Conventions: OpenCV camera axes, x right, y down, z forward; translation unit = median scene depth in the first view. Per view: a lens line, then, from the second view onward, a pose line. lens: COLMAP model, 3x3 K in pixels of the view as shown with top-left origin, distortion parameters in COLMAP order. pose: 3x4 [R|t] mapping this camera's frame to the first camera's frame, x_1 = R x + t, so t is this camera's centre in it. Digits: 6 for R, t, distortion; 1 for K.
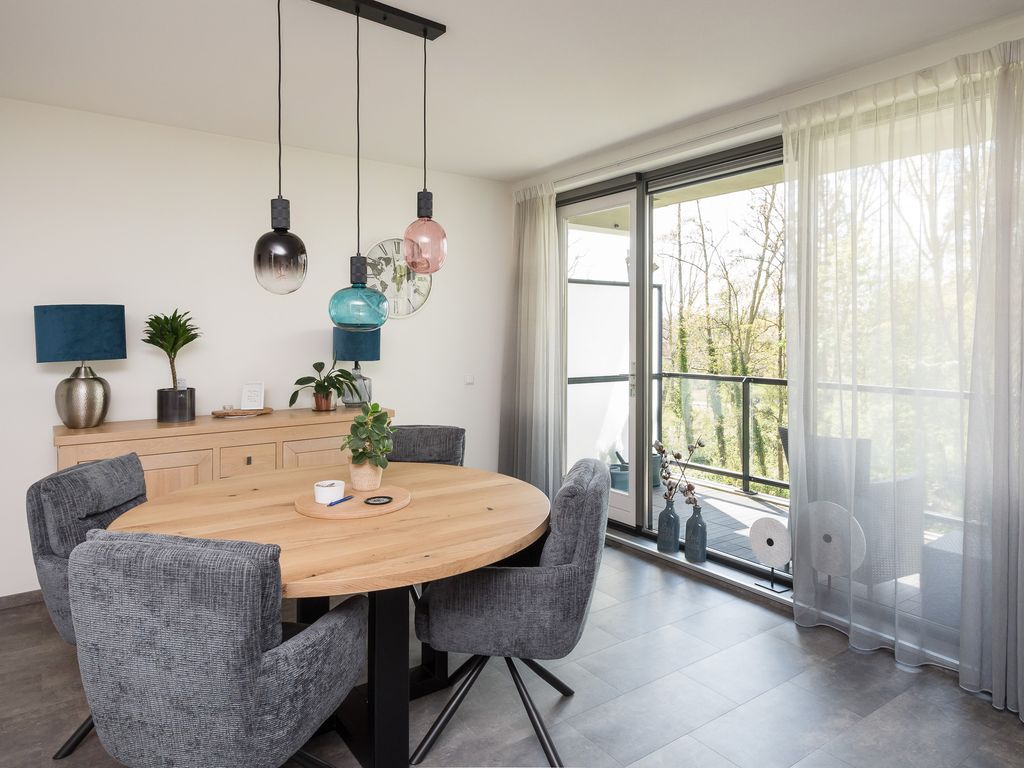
lens RADIAL K [[644.2, 0, 512.7], [0, 644.2, 382.5], [0, 0, 1]] dist [0.001389, -0.000533]
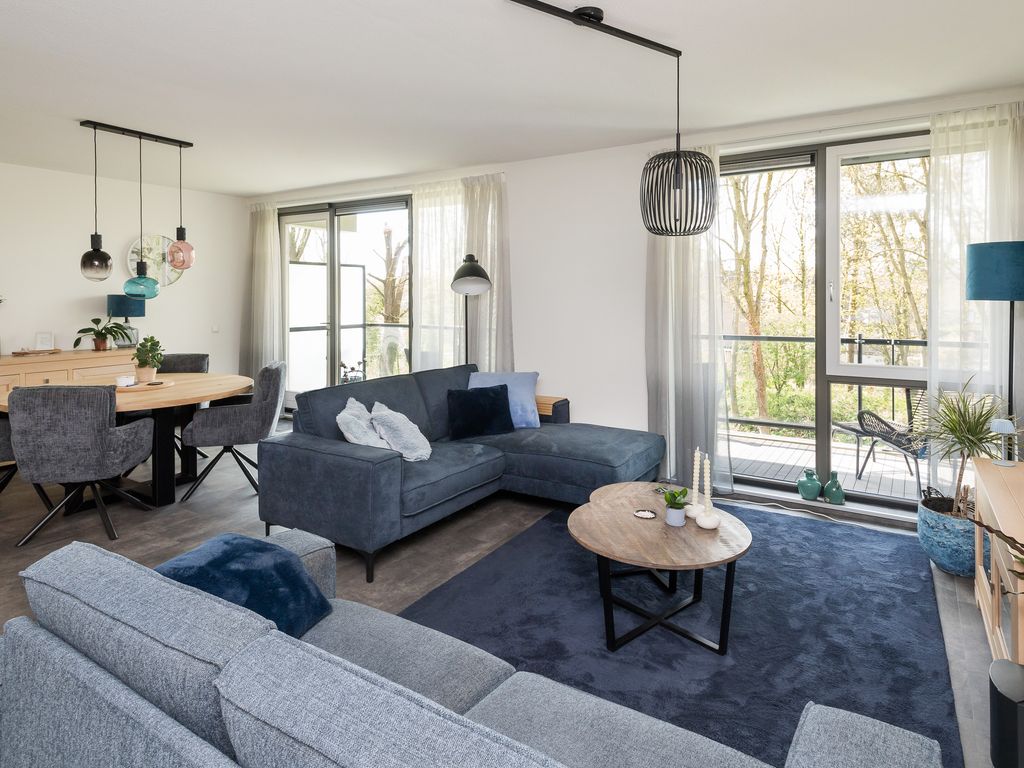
lens RADIAL K [[589.0, 0, 563.3], [0, 589.0, 314.2], [0, 0, 1]] dist [-0.001664, 0.000823]
pose [[0.901975, -0.012972, 0.431594, 0.087098], [0.030520, 0.998964, -0.033759, 0.038756], [-0.430709, 0.043622, 0.901436, -0.704564]]
